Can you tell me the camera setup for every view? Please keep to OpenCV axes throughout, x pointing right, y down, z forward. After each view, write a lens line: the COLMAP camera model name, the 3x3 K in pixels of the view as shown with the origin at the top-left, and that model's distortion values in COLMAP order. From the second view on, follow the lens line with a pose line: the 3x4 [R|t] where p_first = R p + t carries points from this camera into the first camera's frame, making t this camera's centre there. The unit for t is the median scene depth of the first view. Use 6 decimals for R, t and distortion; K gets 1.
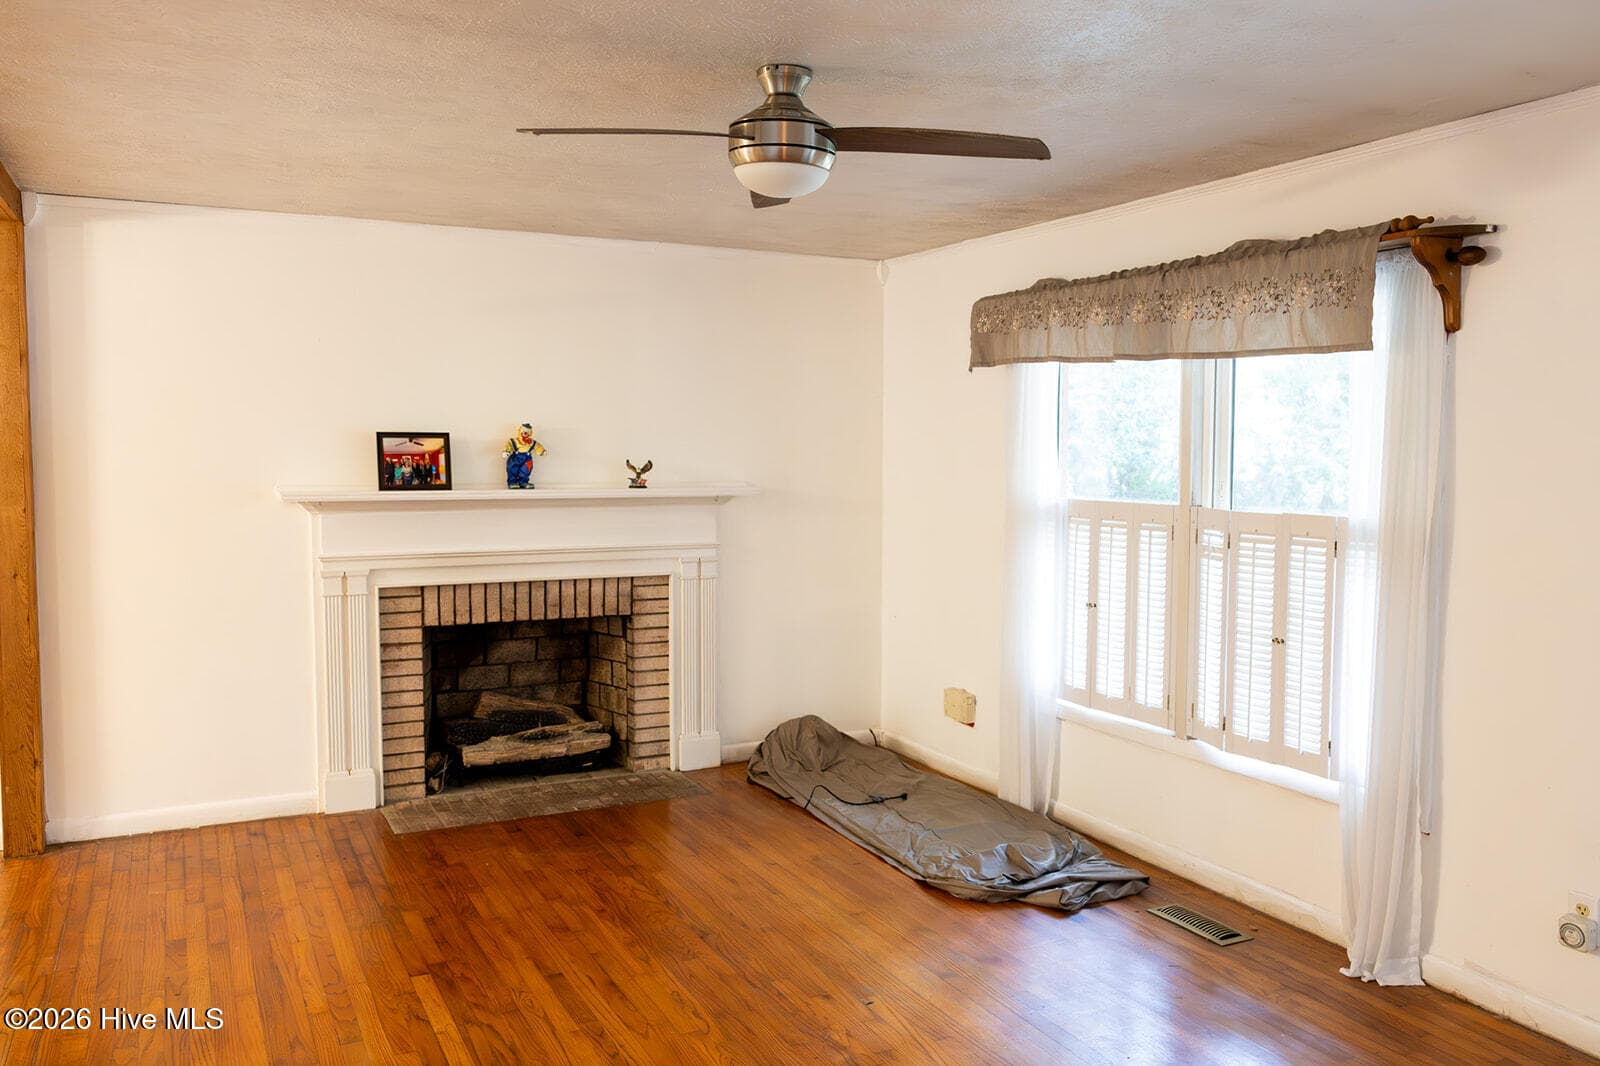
lens RADIAL K [[1269.4, 0, 800.0], [0, 1269.4, 533.0], [0, 0, 1]] dist [0.011659, -0.000160]
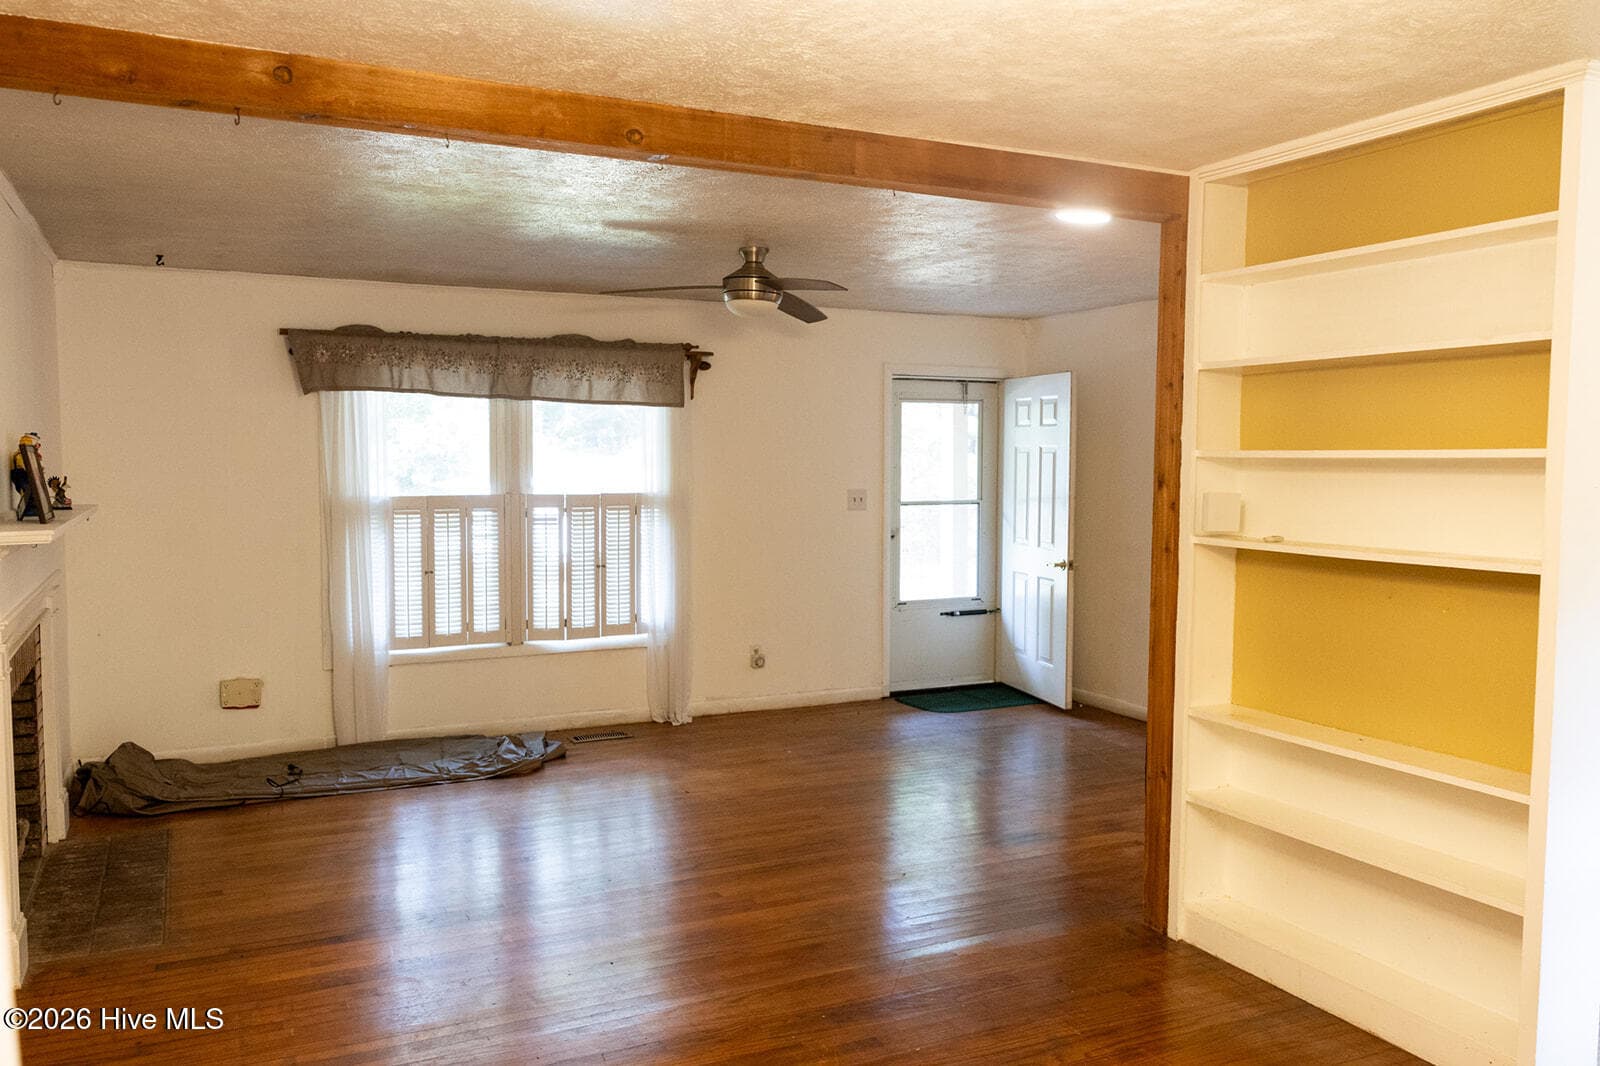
lens RADIAL K [[1269.4, 0, 800.0], [0, 1269.4, 533.0], [0, 0, 1]] dist [0.011659, -0.000160]
pose [[0.004267, -0.068685, 0.997629, -1.266352], [0.071069, 0.995137, 0.068209, -0.056021], [-0.997462, 0.070609, 0.009127, 0.654823]]
